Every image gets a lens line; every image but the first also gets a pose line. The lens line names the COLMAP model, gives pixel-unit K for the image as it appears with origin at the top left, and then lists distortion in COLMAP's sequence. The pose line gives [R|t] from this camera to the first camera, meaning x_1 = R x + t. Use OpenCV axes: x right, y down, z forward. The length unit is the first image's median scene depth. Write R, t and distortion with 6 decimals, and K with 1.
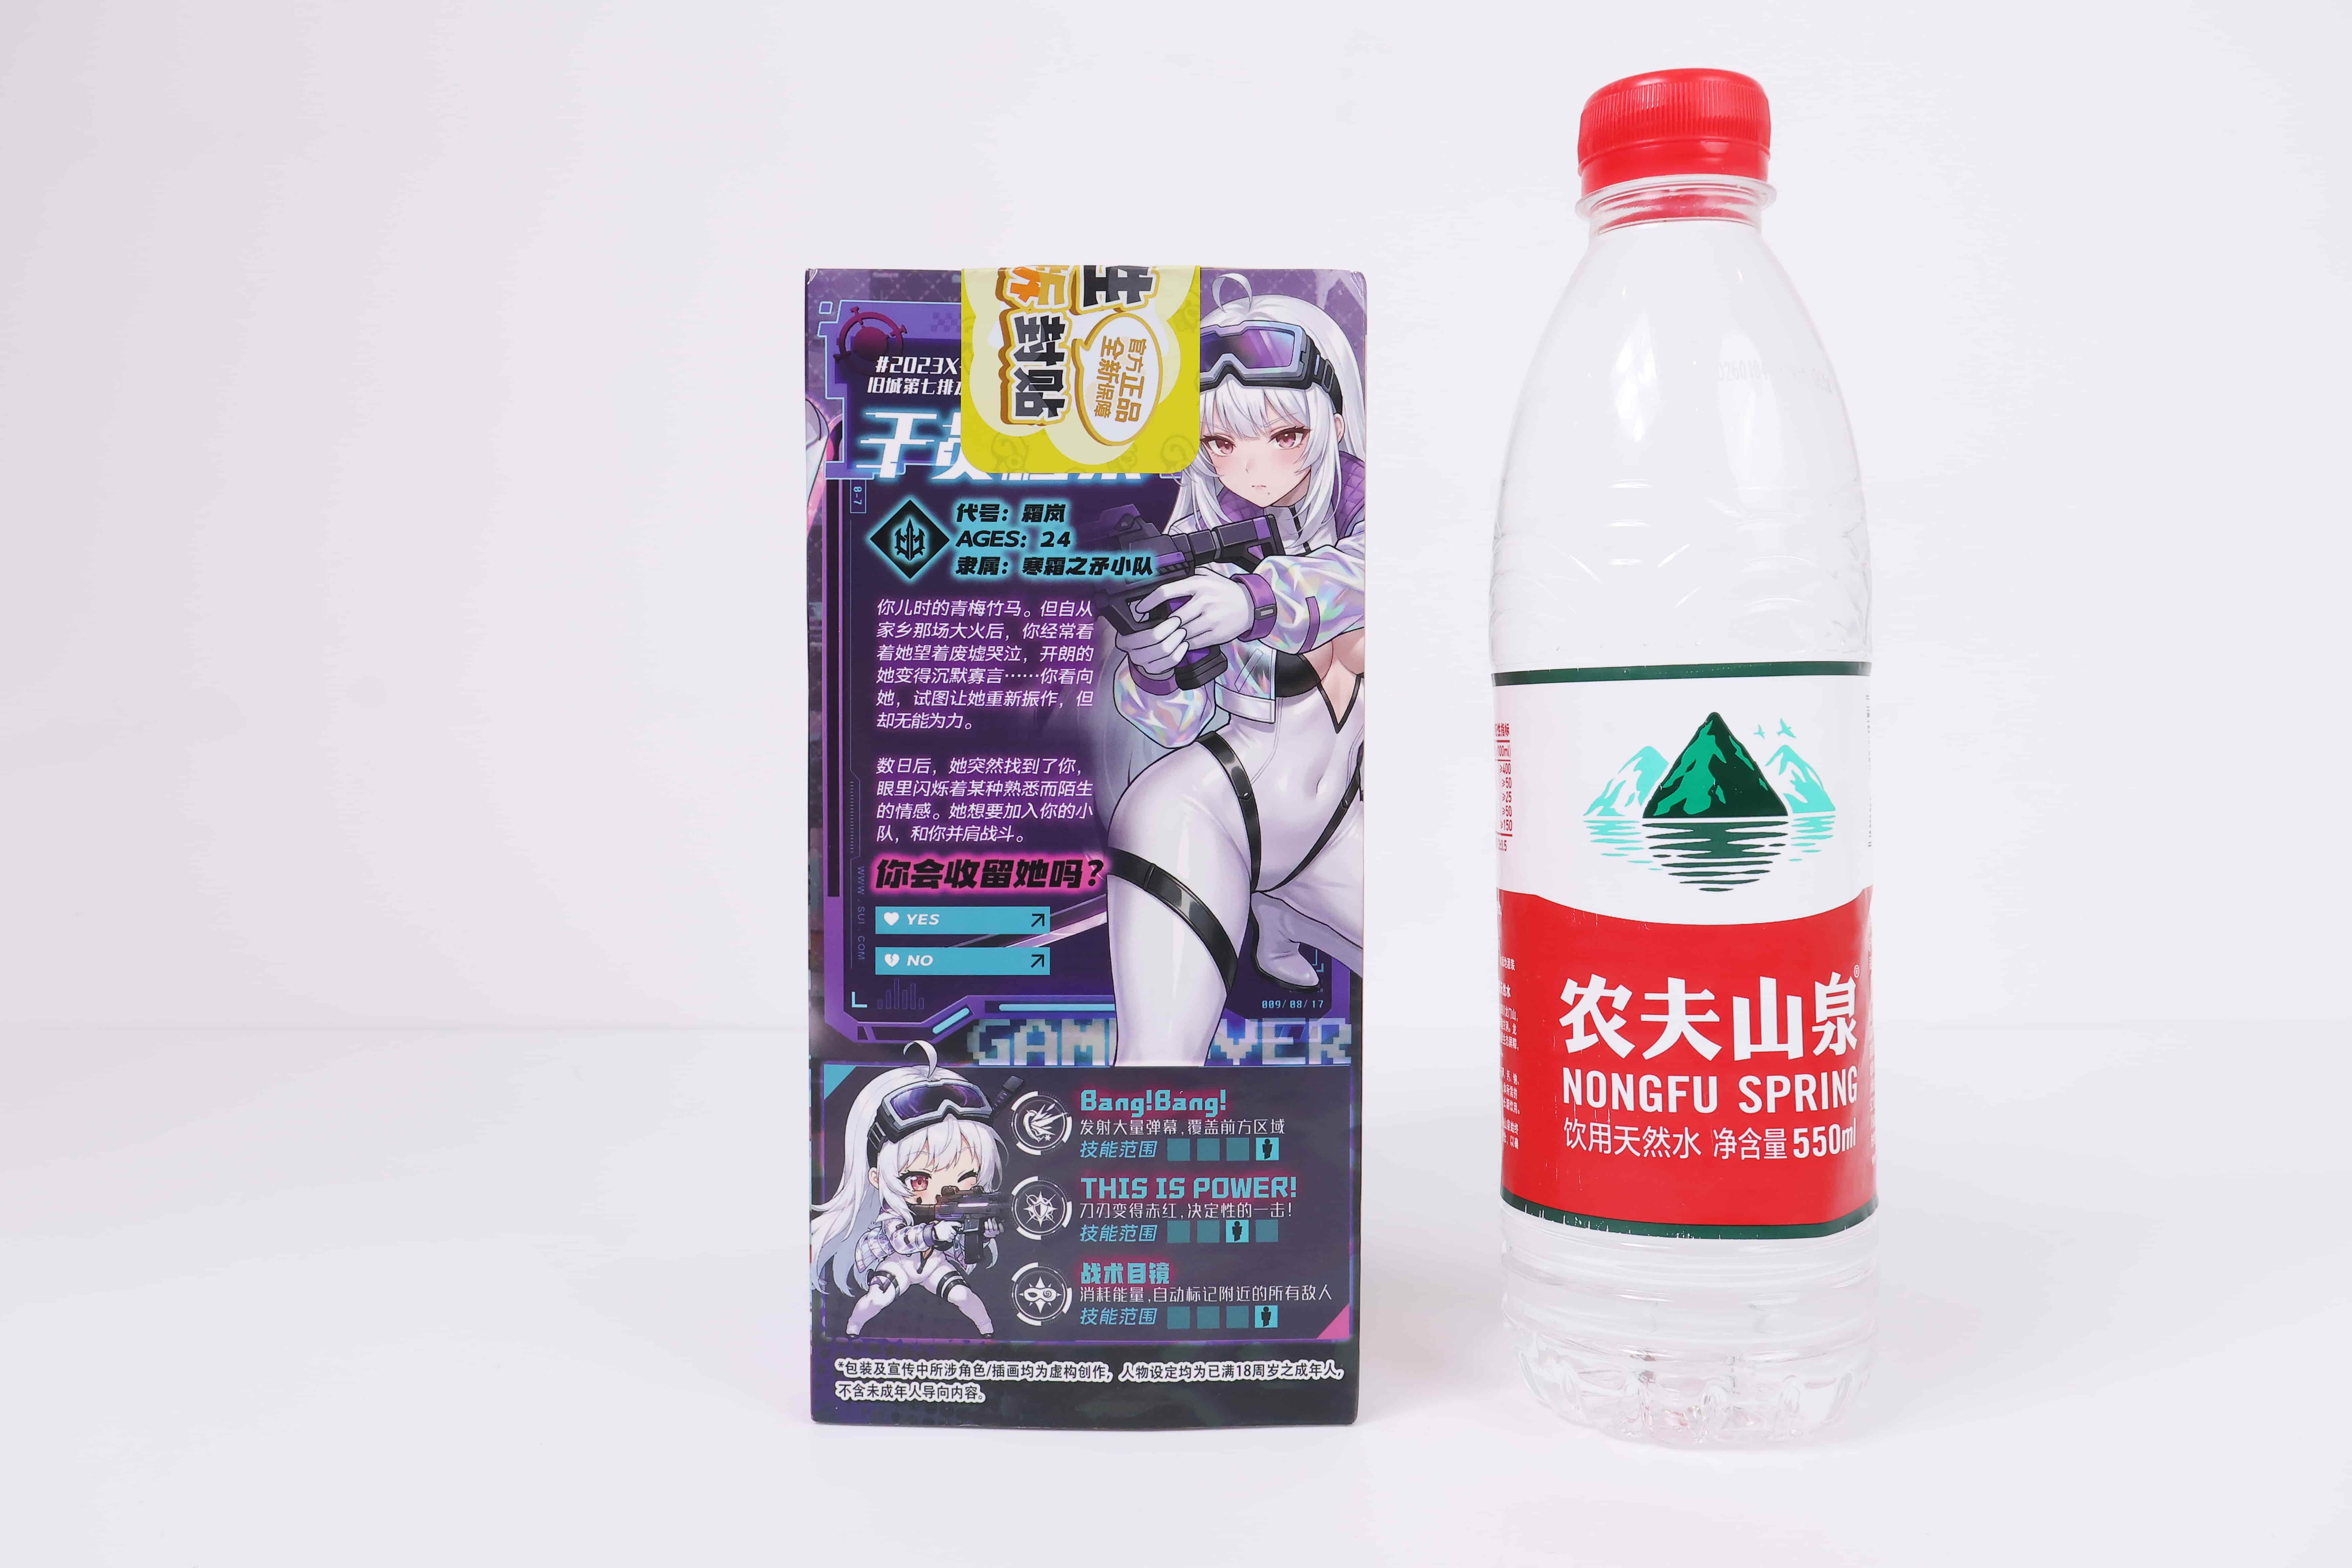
lens RADIAL K [[1980.9, 0, 1176.0], [0, 1980.9, 784.0], [0, 0, 1]] dist [0.001879, 0.009150]
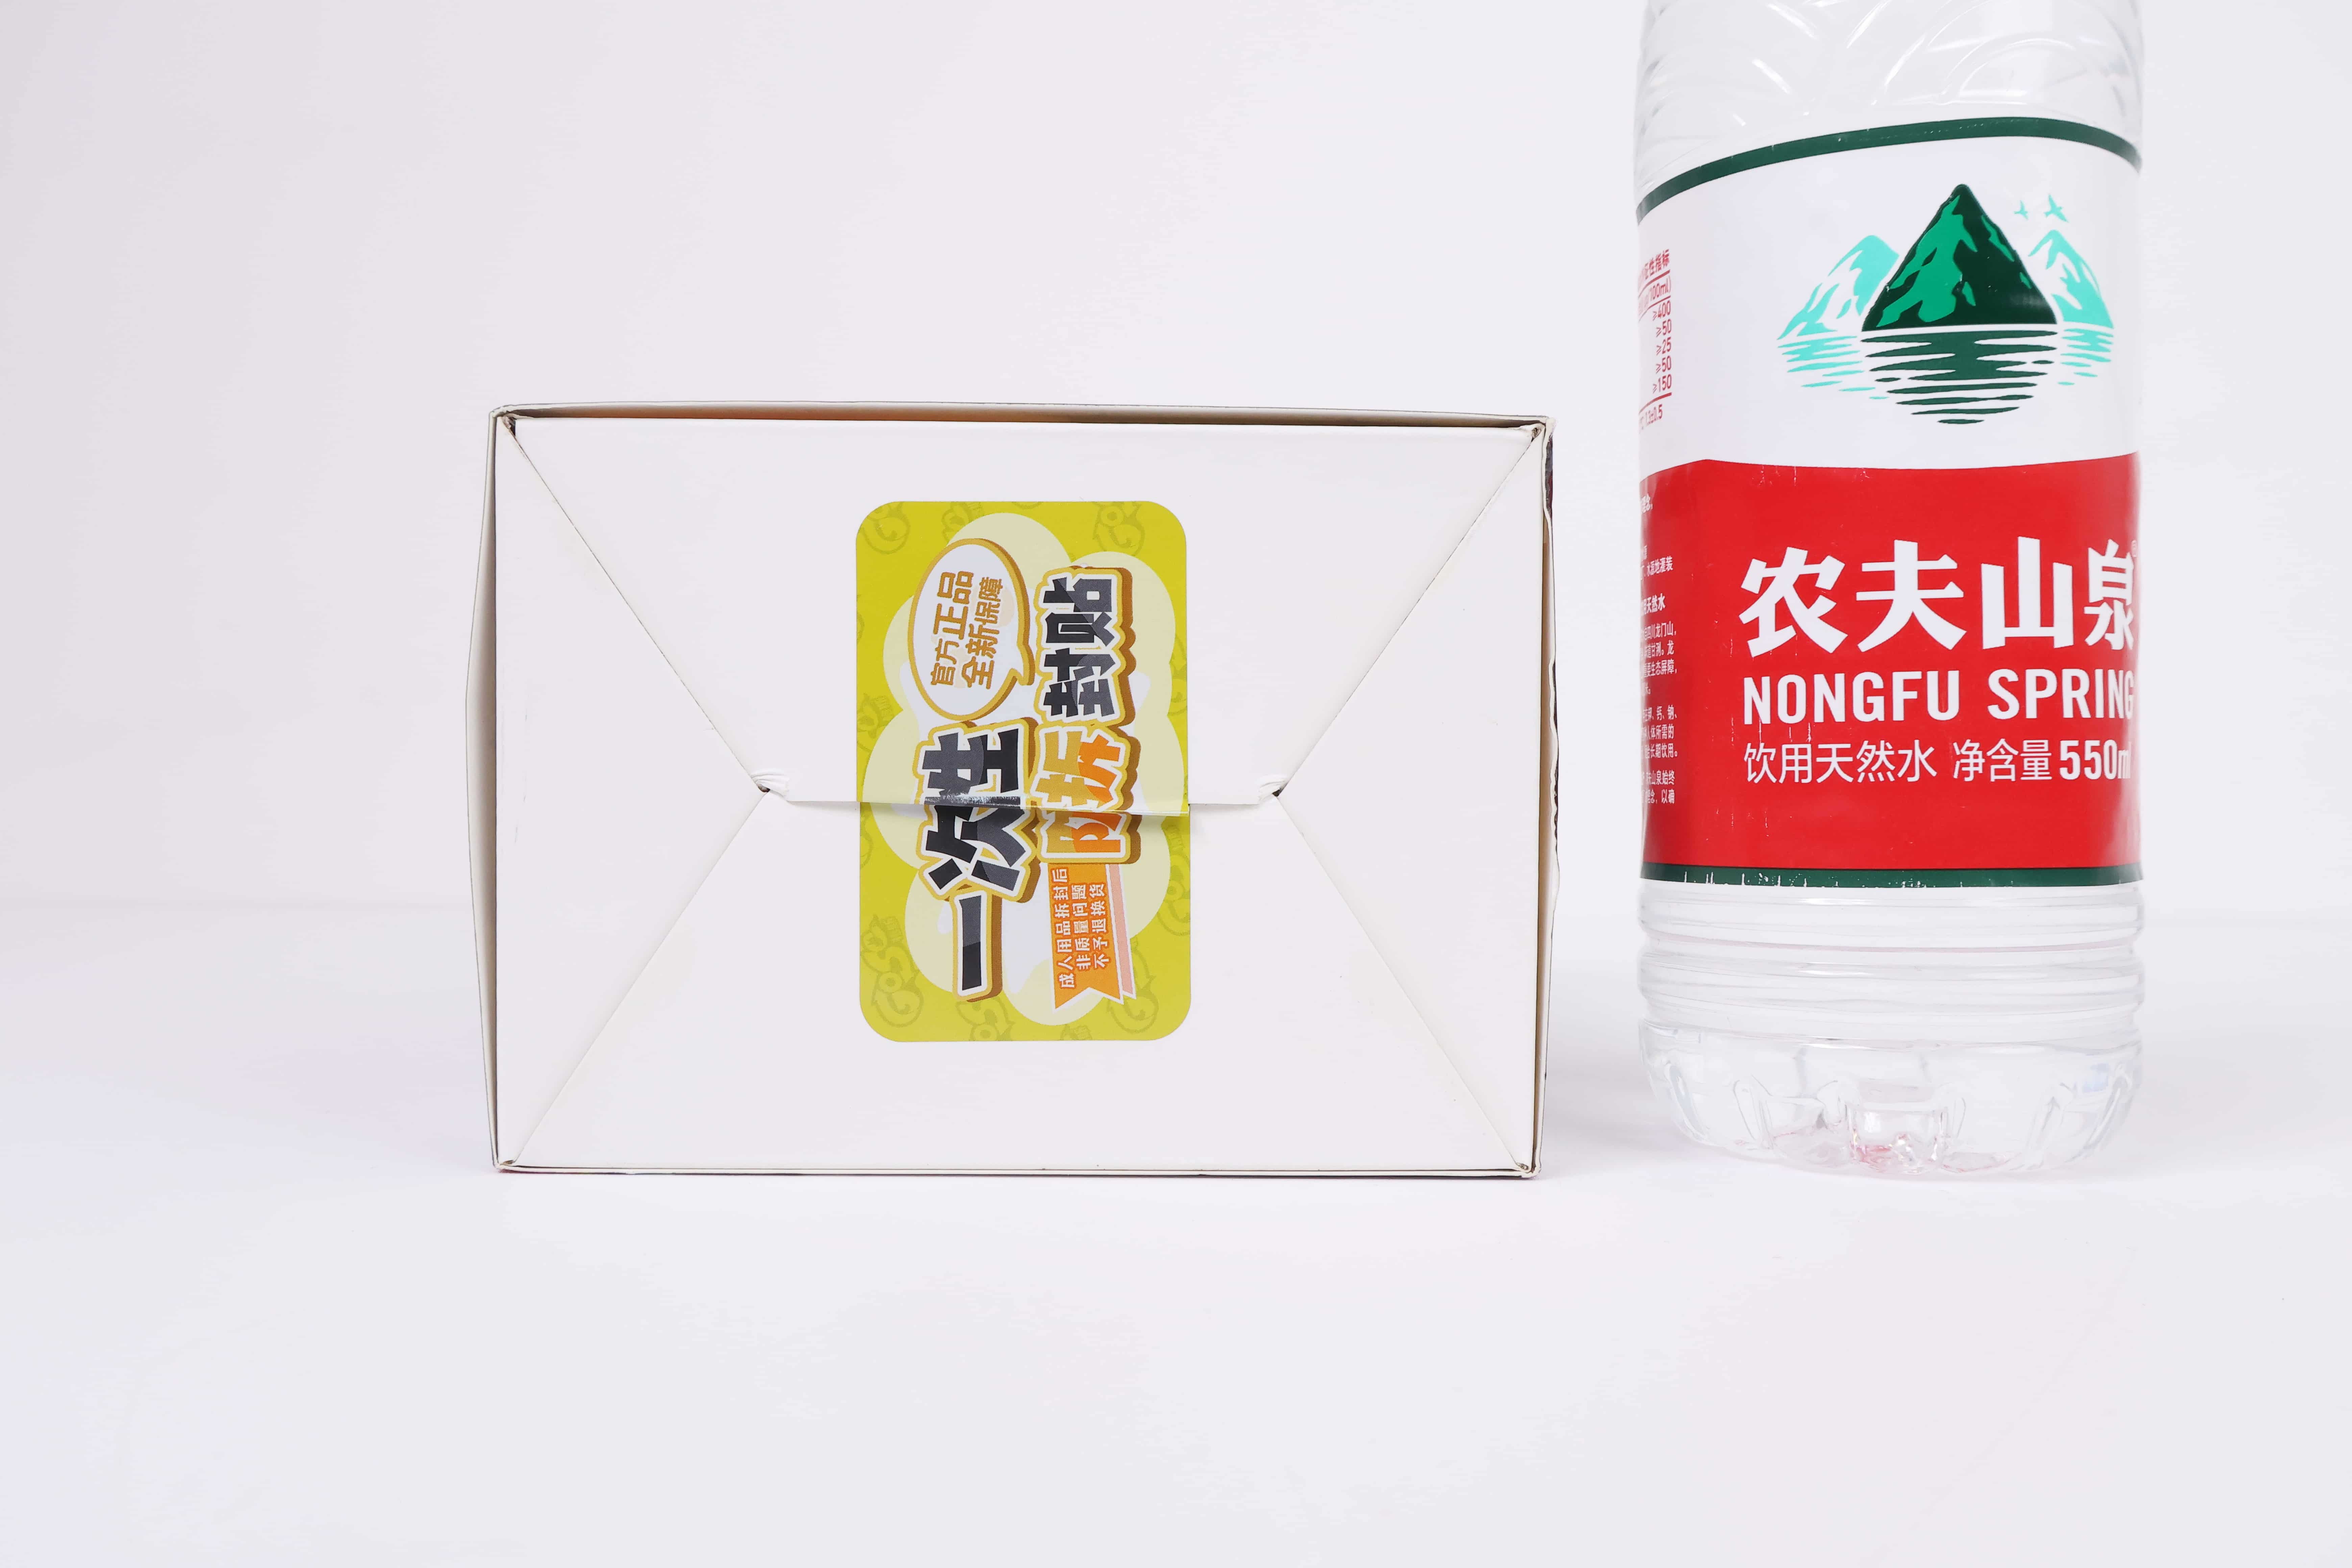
lens RADIAL K [[1979.4, 0, 1162.1], [0, 1979.4, 781.5], [0, 0, 1]] dist [-0.004409, 0.000576]
pose [[0.999780, 0.014344, 0.015332, -0.040470], [-0.014097, 0.999772, -0.016047, 0.204818], [-0.015558, 0.015828, 0.999754, 0.252504]]
